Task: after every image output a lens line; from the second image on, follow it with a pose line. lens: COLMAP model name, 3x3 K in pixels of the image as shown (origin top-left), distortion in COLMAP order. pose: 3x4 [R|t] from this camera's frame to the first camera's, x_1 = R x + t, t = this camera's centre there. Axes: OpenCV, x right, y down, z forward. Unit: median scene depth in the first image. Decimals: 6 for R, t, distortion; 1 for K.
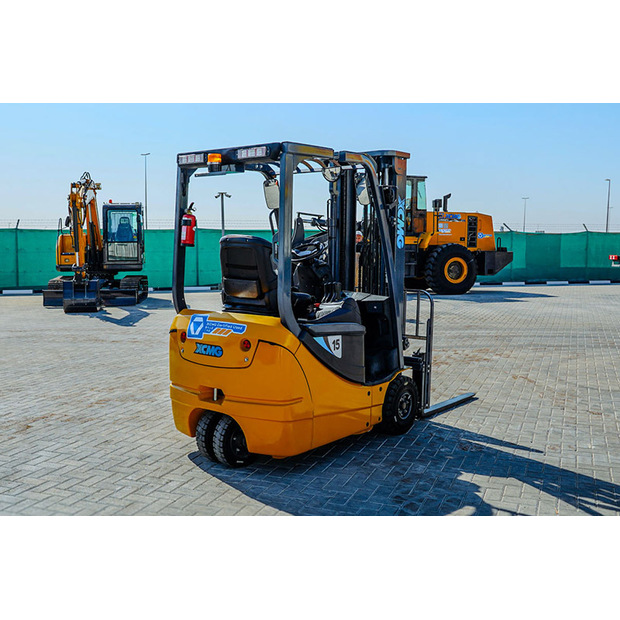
lens RADIAL K [[679.2, 0, 310.0], [0, 679.2, 310.0], [0, 0, 1]] dist [0.074457, -0.011359]
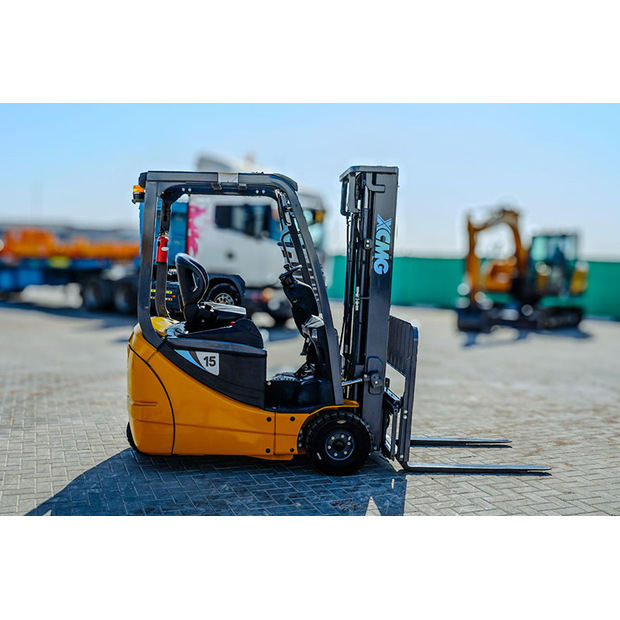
lens RADIAL K [[653.5, 0, 310.0], [0, 653.5, 310.0], [0, 0, 1]] dist [-0.020197, -0.008799]
pose [[0.688102, 0.079561, -0.721239, 0.822474], [-0.104296, 0.994494, 0.010199, -0.050241], [0.718079, 0.068204, 0.692612, 0.404272]]
